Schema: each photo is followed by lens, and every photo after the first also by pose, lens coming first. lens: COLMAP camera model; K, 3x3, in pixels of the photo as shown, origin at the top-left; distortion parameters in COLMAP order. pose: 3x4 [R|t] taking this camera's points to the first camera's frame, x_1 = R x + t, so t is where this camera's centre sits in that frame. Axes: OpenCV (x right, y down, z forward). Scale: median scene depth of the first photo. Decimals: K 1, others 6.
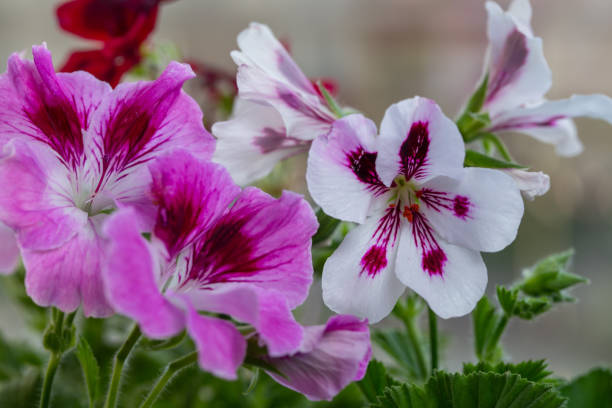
lens RADIAL K [[2640.0, 0, 306.0], [0, 2640.0, 204.0], [0, 0, 1]] dist [0.100127, 0.240073]
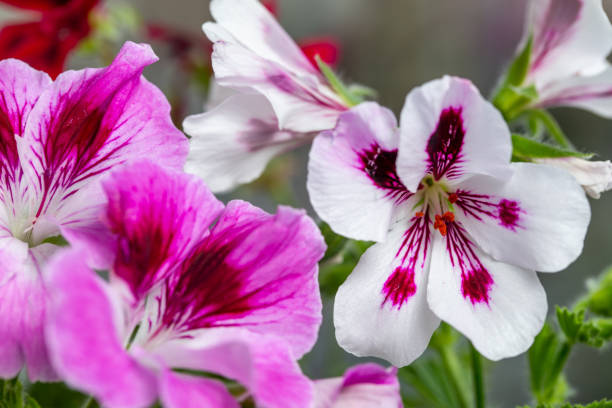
lens RADIAL K [[2640.0, 0, 306.0], [0, 2640.0, 204.0], [0, 0, 1]] dist [0.100127, 0.240073]
pose [[0.998892, -0.047029, 0.001601, -0.001792], [0.046908, 0.997871, 0.045306, -0.039692], [-0.003728, -0.045181, 0.998972, 0.225831]]
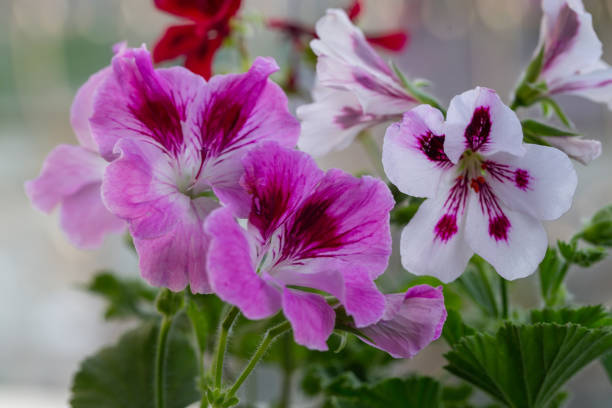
lens RADIAL K [[2640.0, 0, 306.0], [0, 2640.0, 204.0], [0, 0, 1]] dist [0.100127, 0.240073]
pose [[0.998291, -0.040607, -0.042016, 0.014024], [0.045451, 0.991535, 0.121625, -0.128821], [0.036721, -0.123327, 0.991686, -0.115791]]
